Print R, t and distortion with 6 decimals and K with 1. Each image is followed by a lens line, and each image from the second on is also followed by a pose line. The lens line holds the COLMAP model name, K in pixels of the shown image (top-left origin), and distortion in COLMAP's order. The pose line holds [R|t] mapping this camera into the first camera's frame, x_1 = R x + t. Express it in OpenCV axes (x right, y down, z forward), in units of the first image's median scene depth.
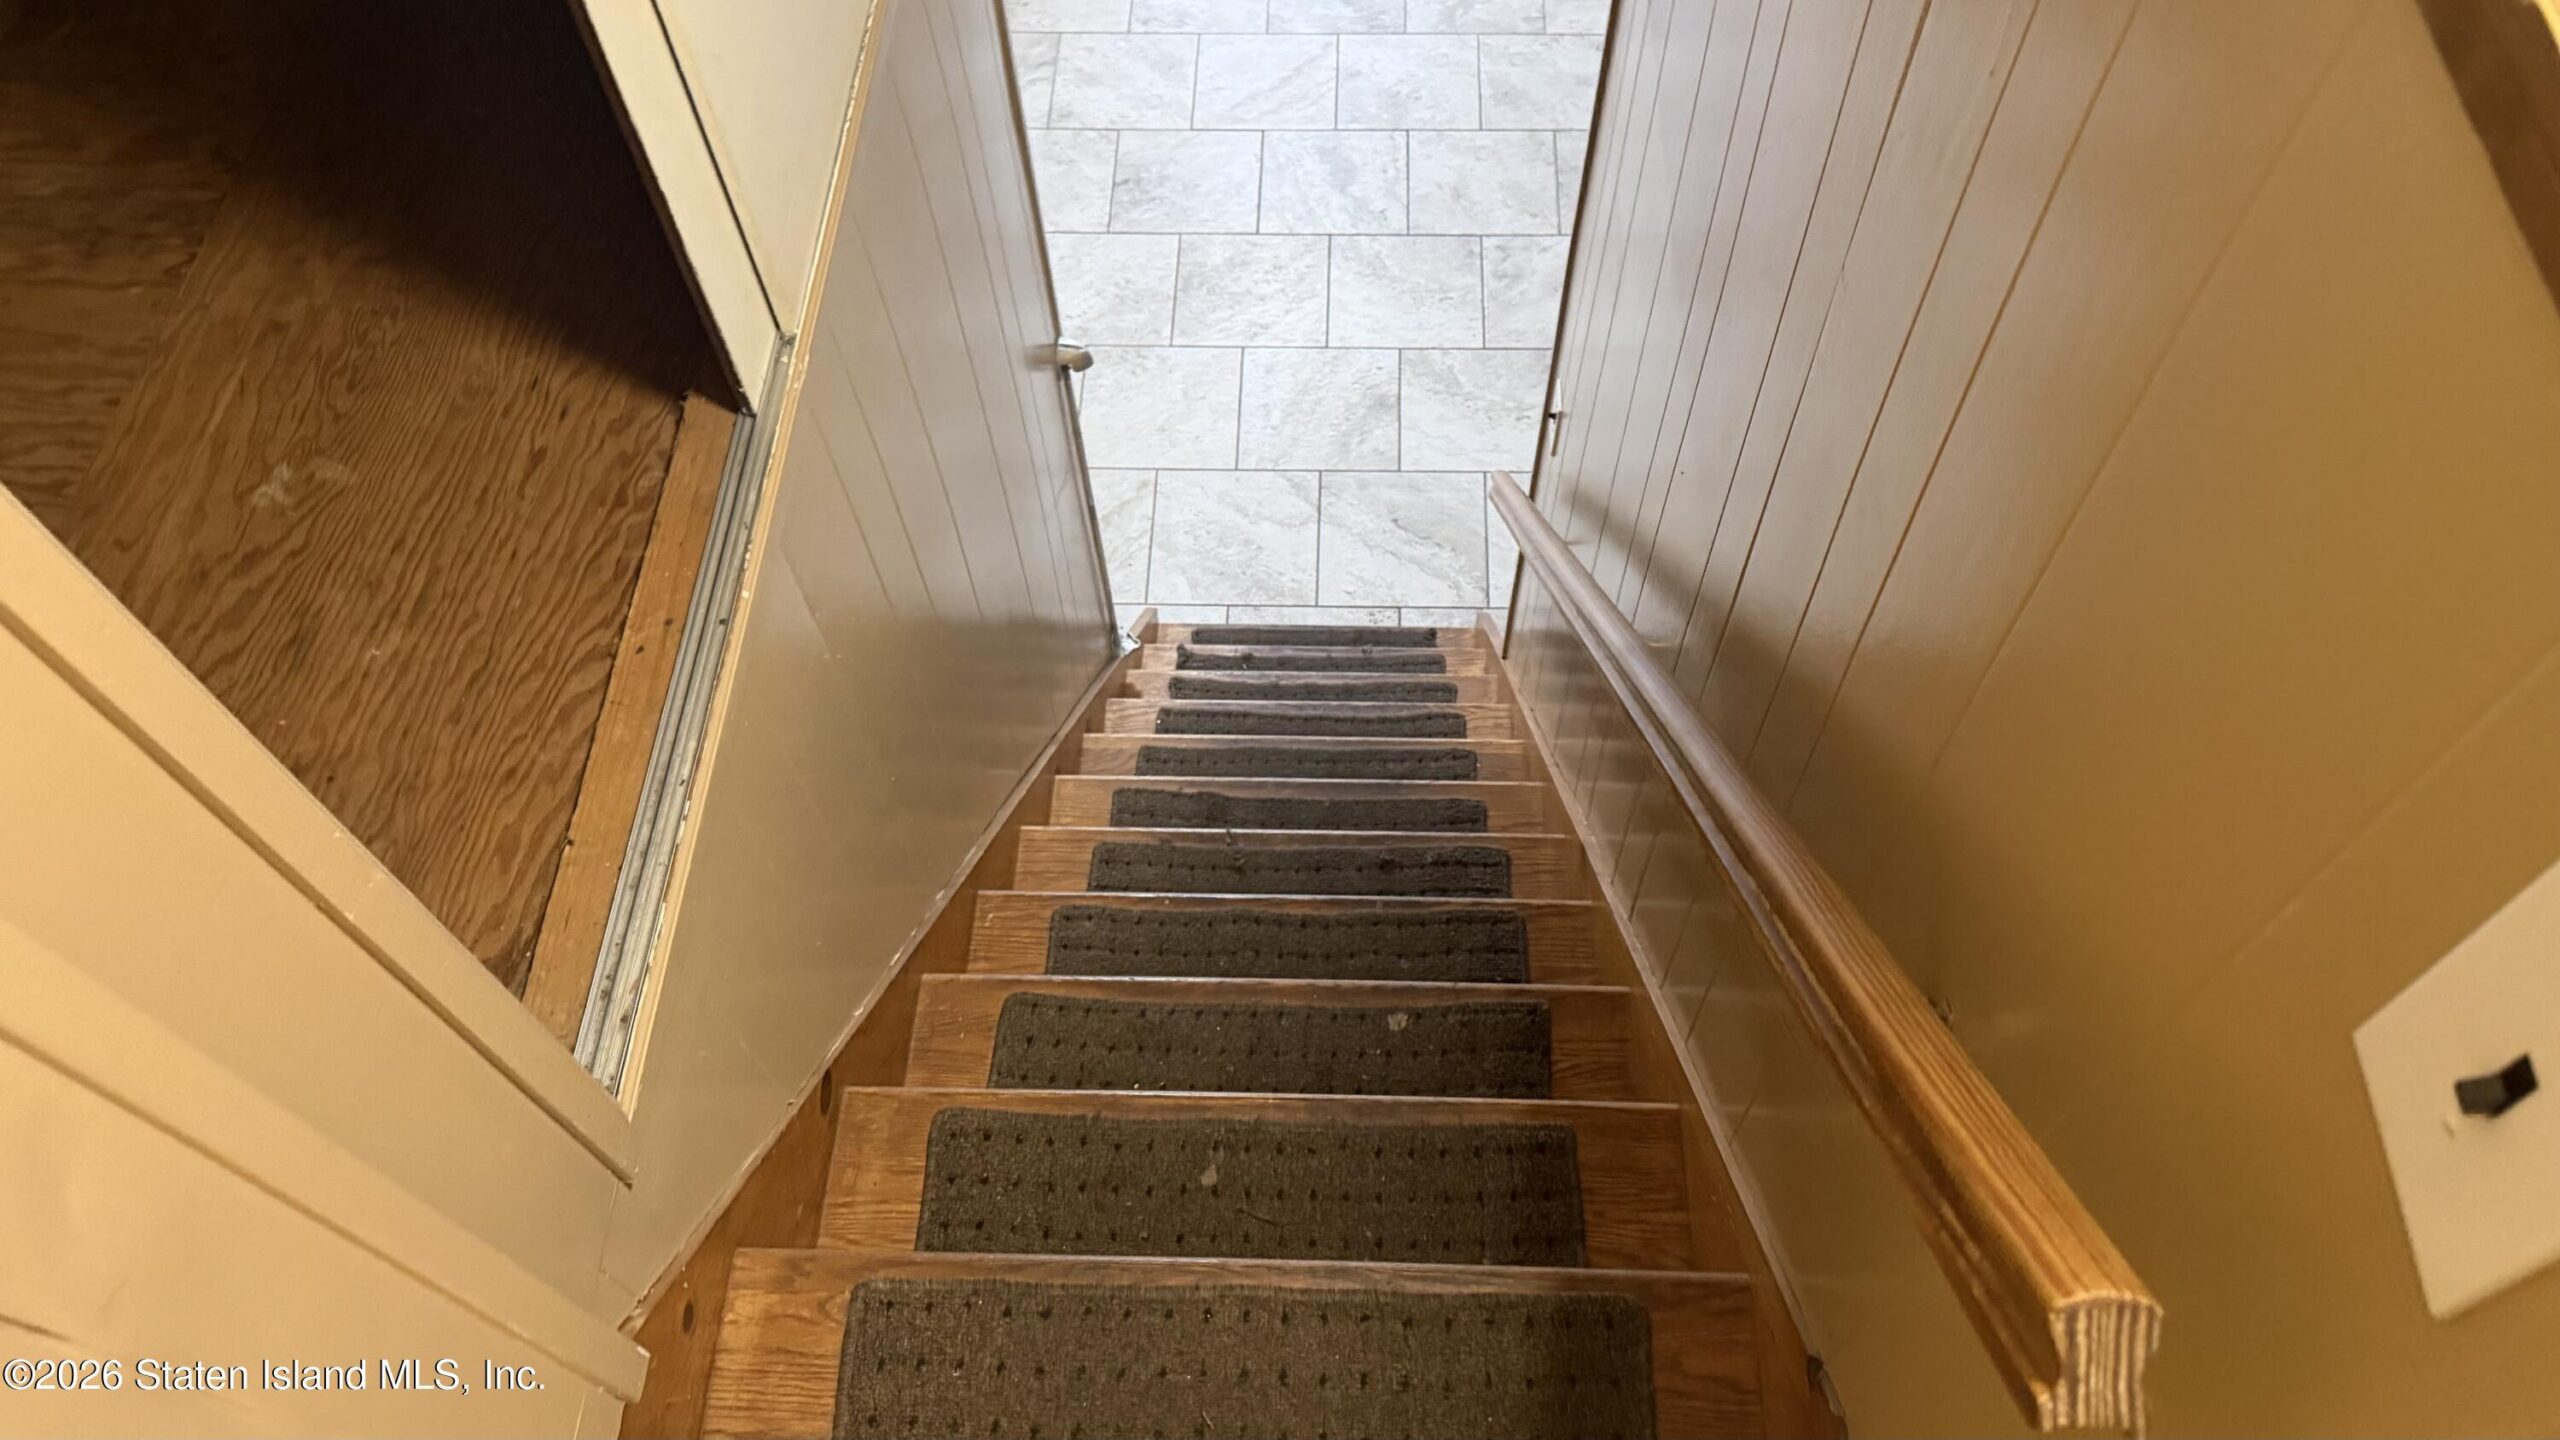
lens RADIAL K [[1800.3, 0, 1306.9], [0, 1800.3, 722.5], [0, 0, 1]] dist [0.080434, -0.107686]
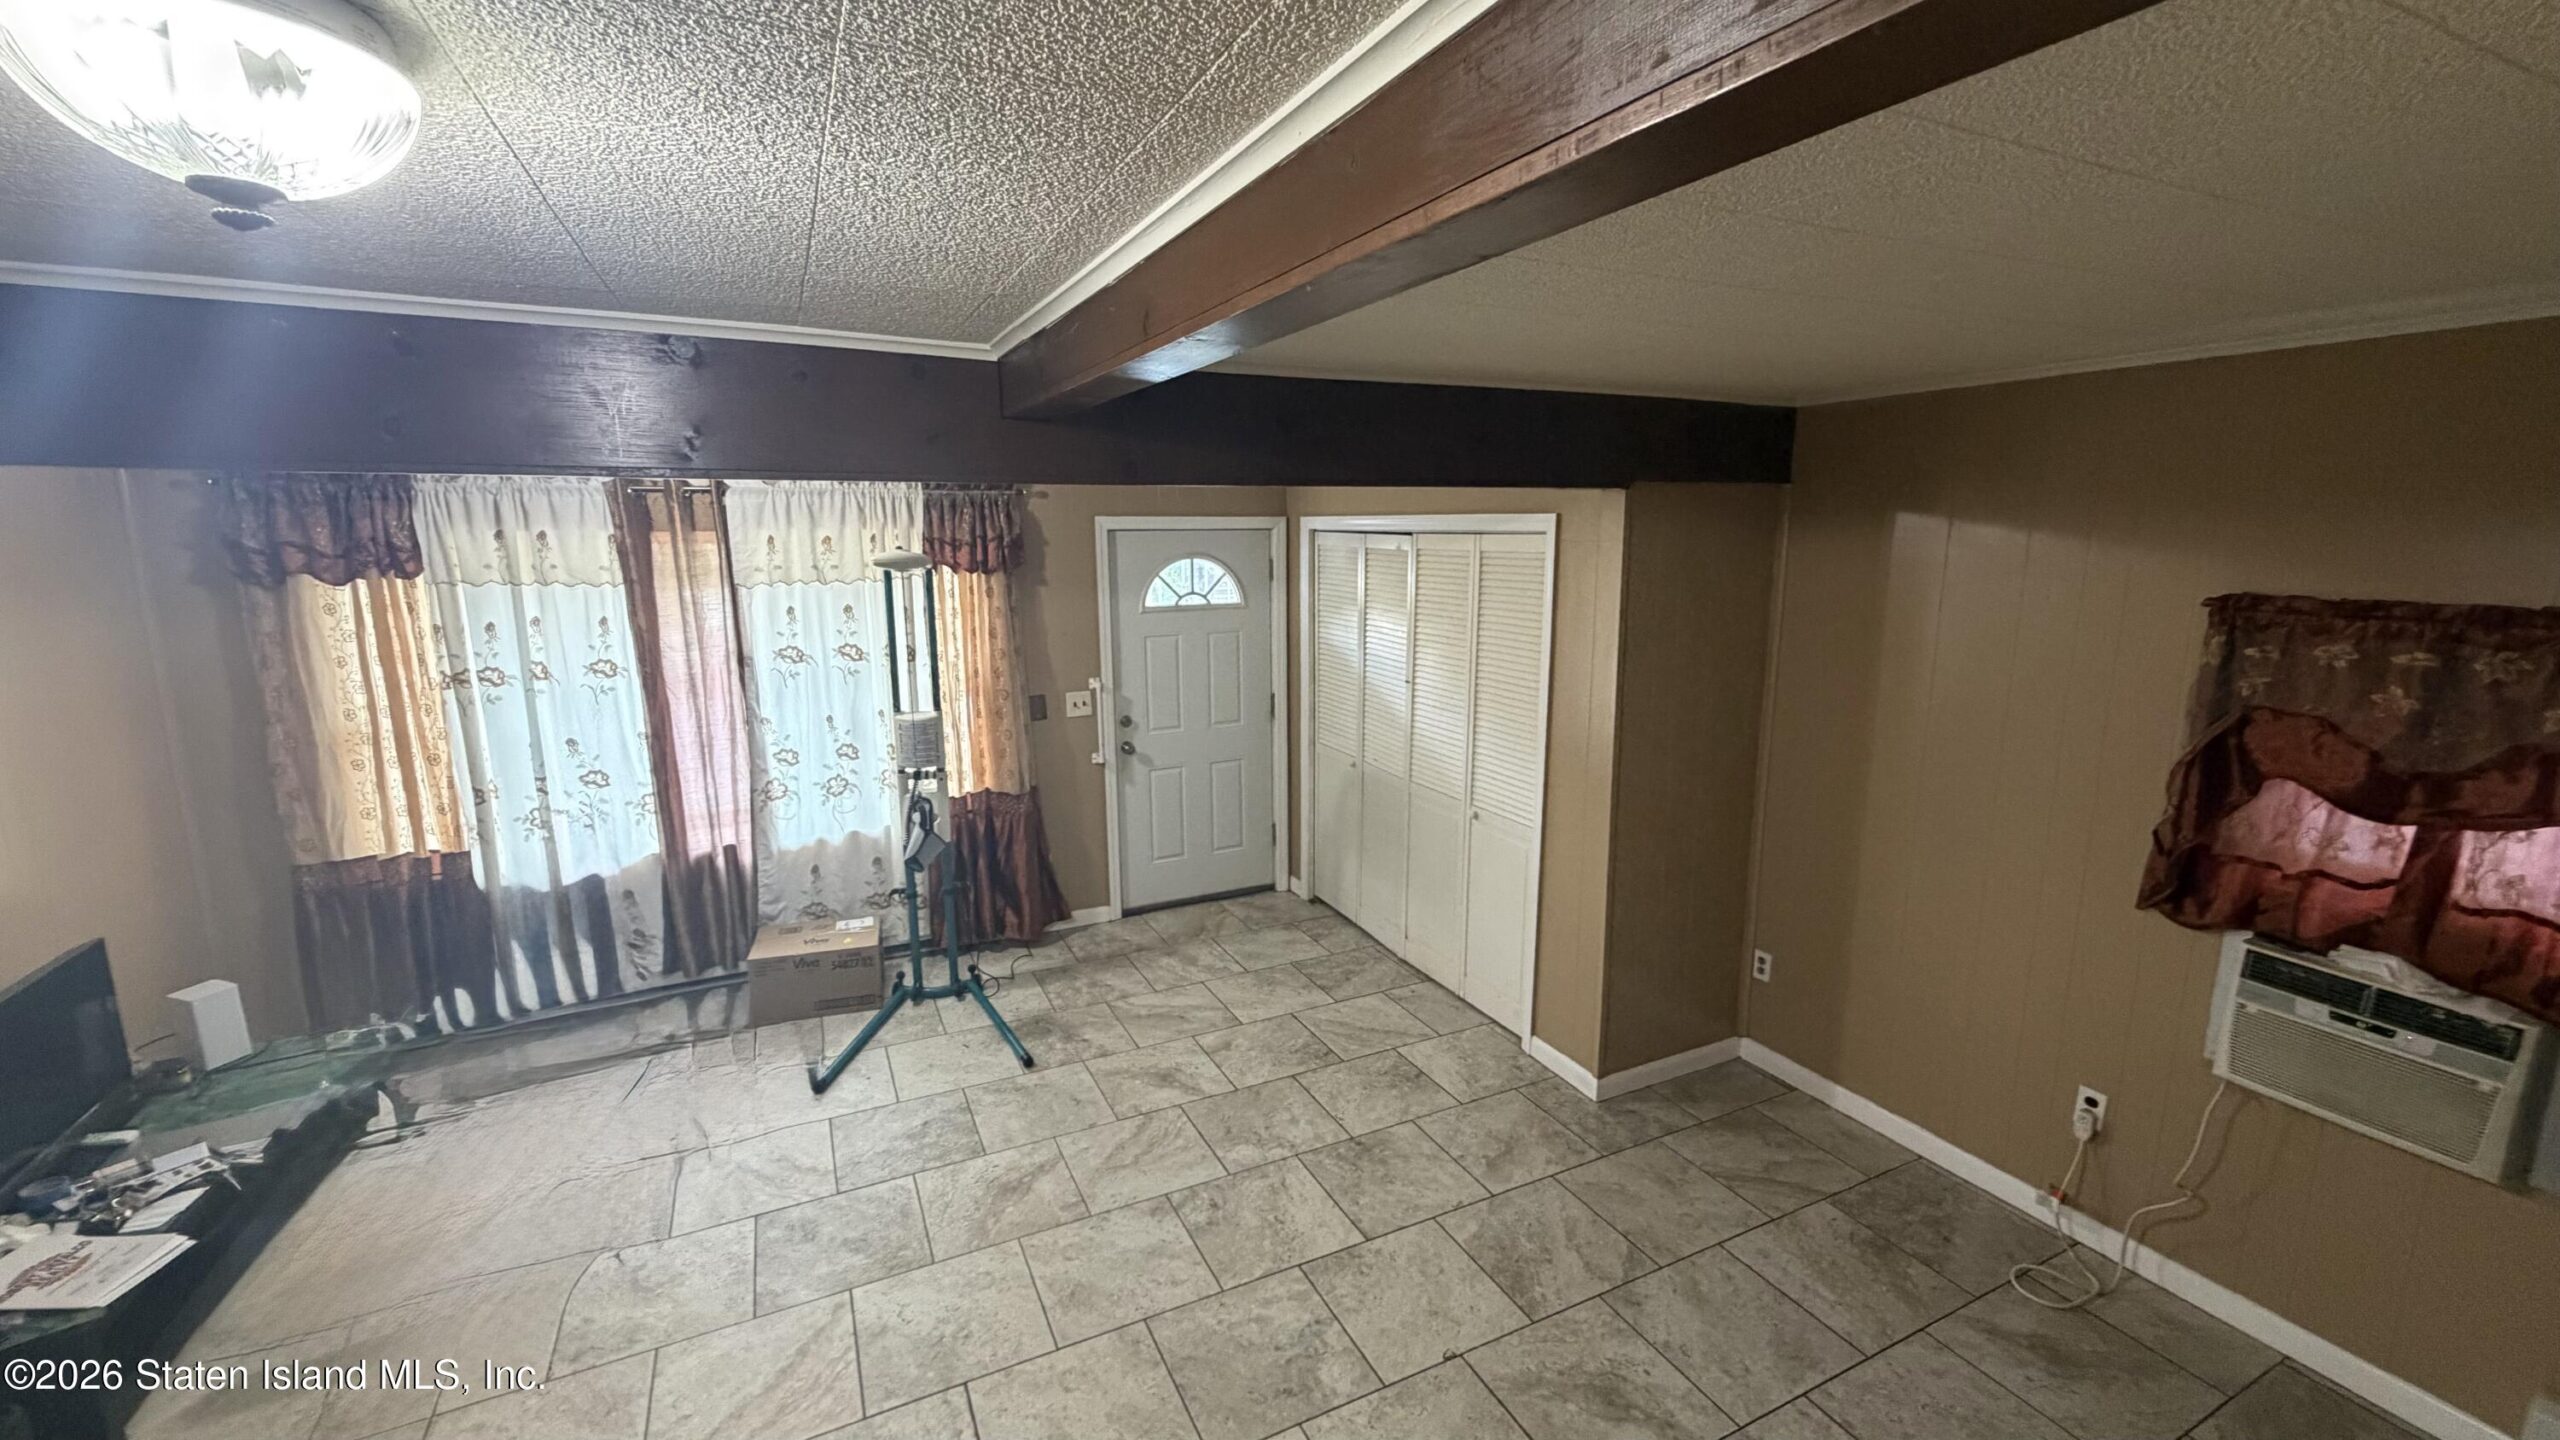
lens RADIAL K [[1022.6, 0, 1268.2], [0, 1022.6, 721.6], [0, 0, 1]] dist [-0.000615, 0.000908]
pose [[0.888419, -0.078926, 0.452197, -0.004119], [0.386529, 0.659992, -0.644210, -0.178763], [-0.247601, 0.747116, 0.616857, 0.480123]]
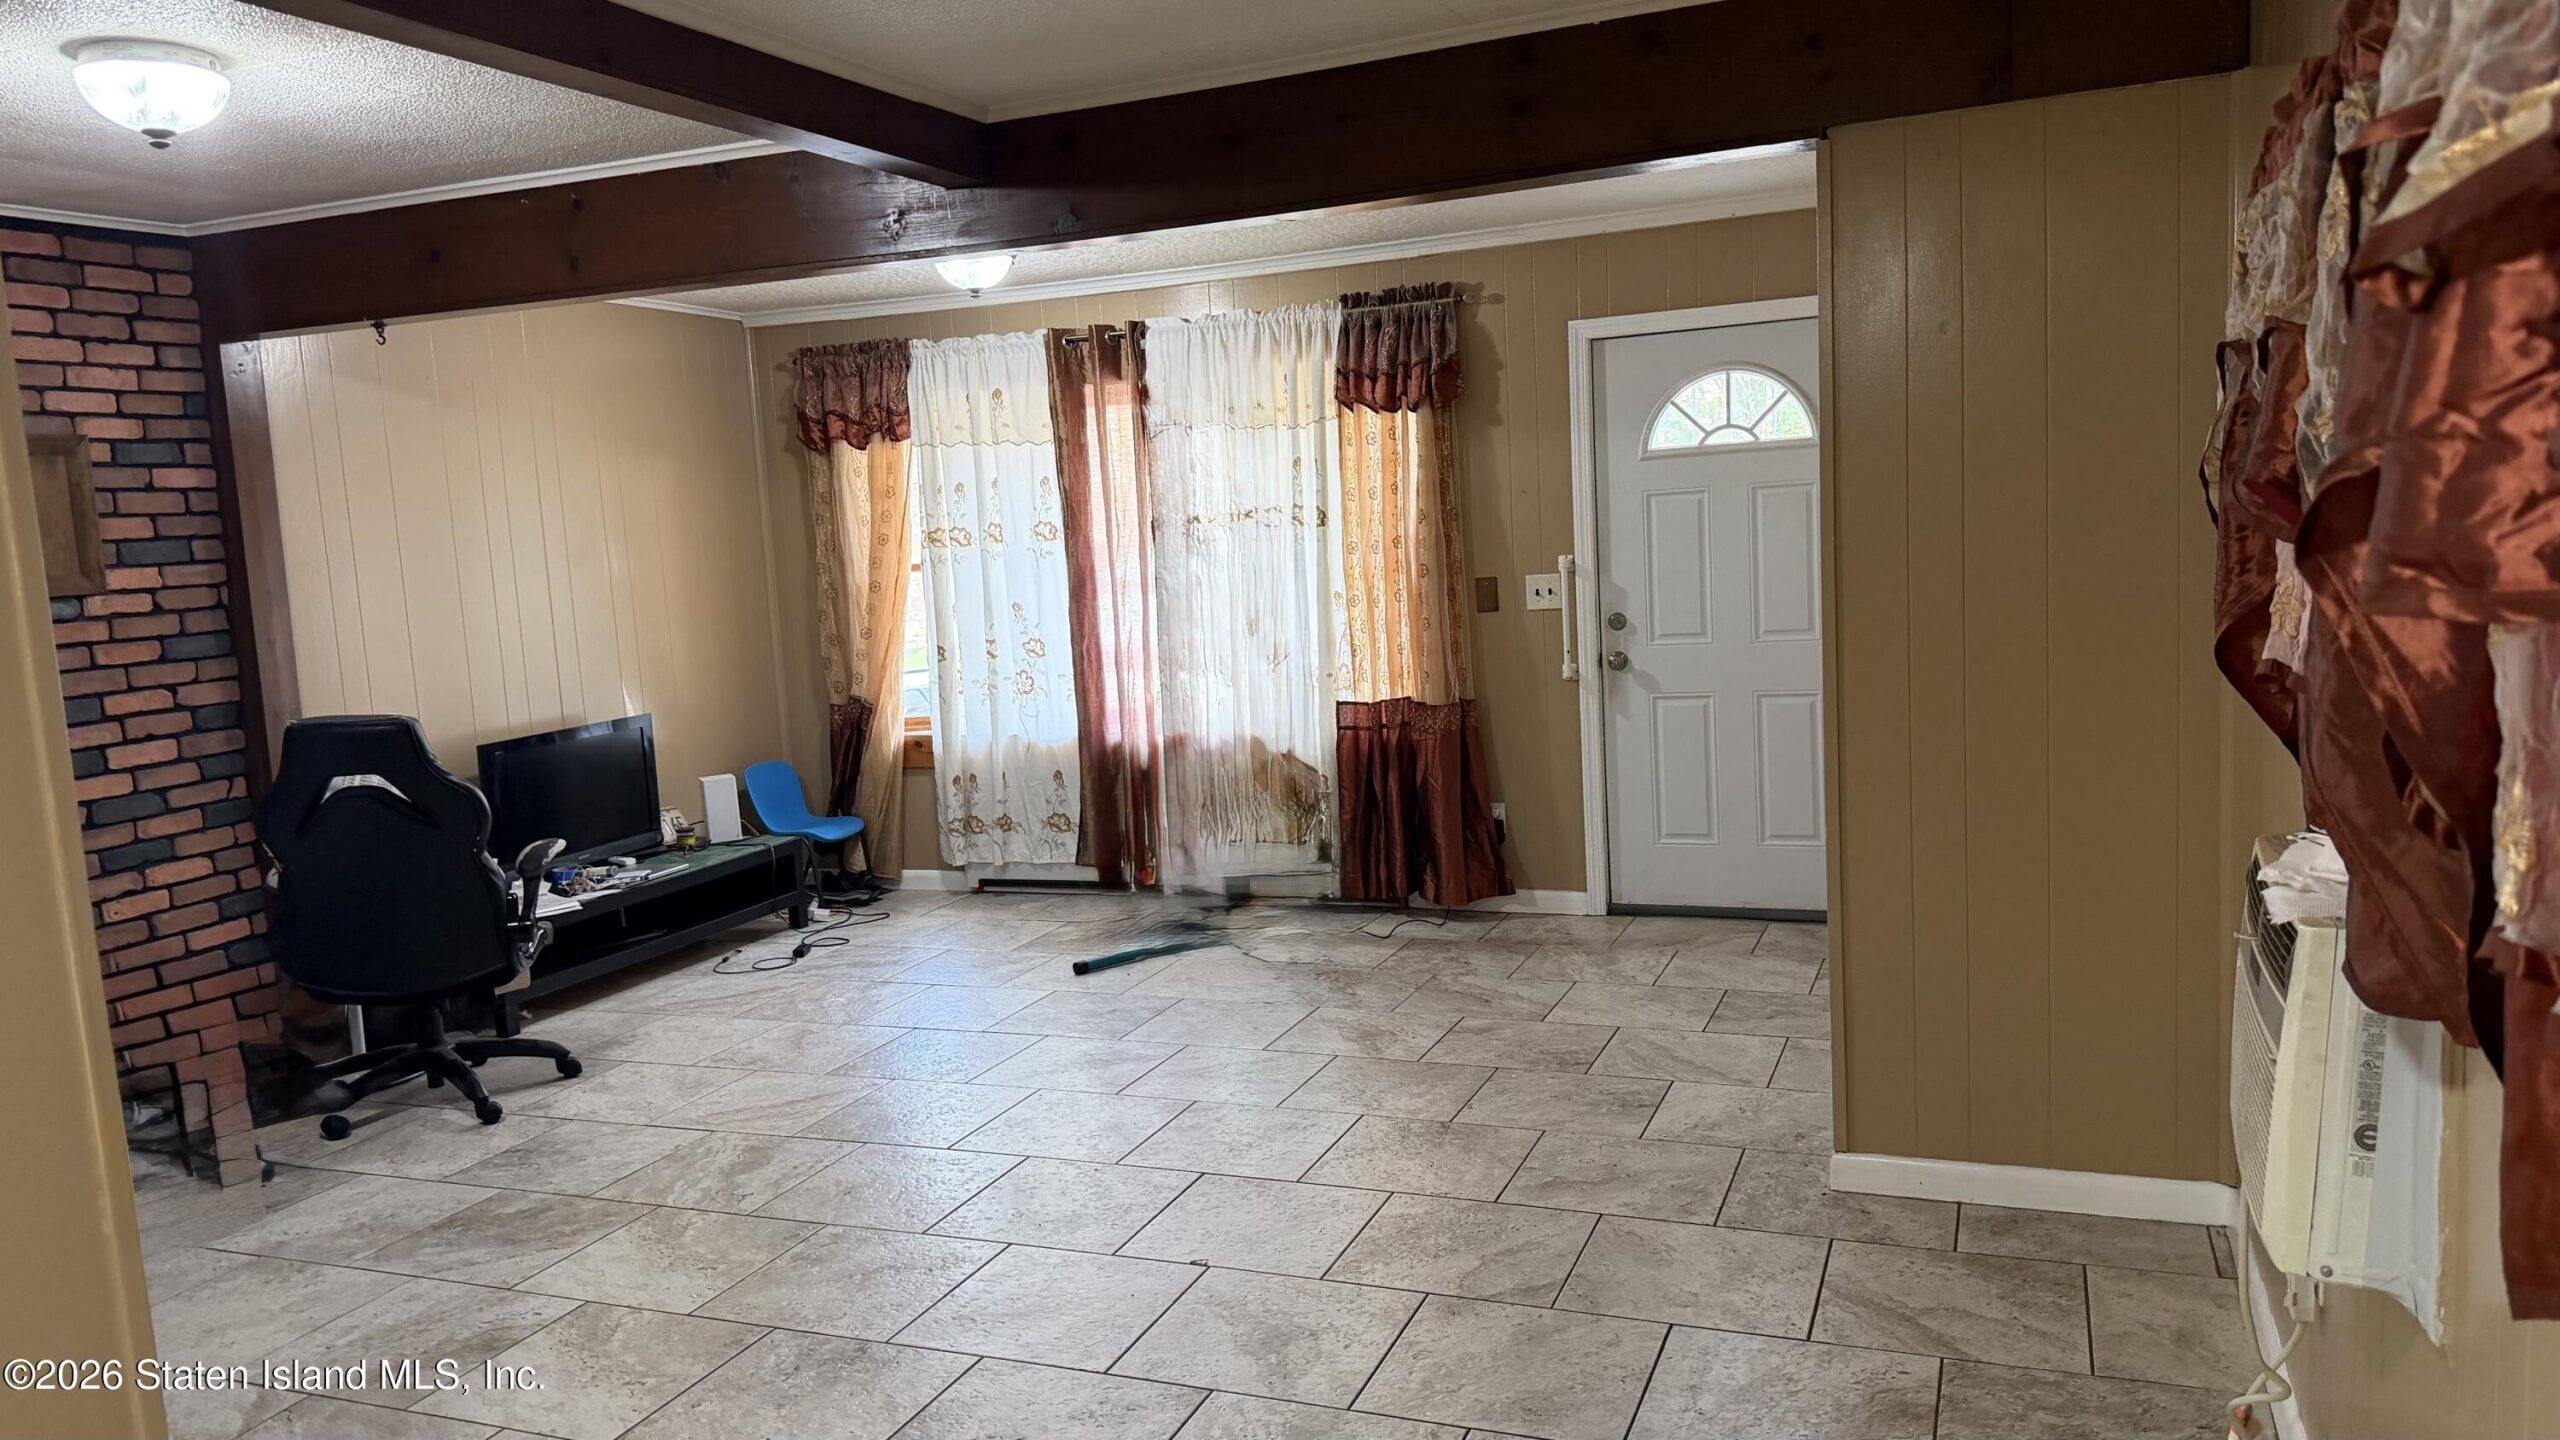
lens RADIAL K [[1800.3, 0, 1267.5], [0, 1800.3, 737.4], [0, 0, 1]] dist [0.080434, -0.107686]
pose [[0.934903, 0.003350, -0.354887, 0.487977], [-0.275664, 0.636659, -0.720190, 0.078235], [0.223530, 0.771138, 0.596138, 0.427385]]
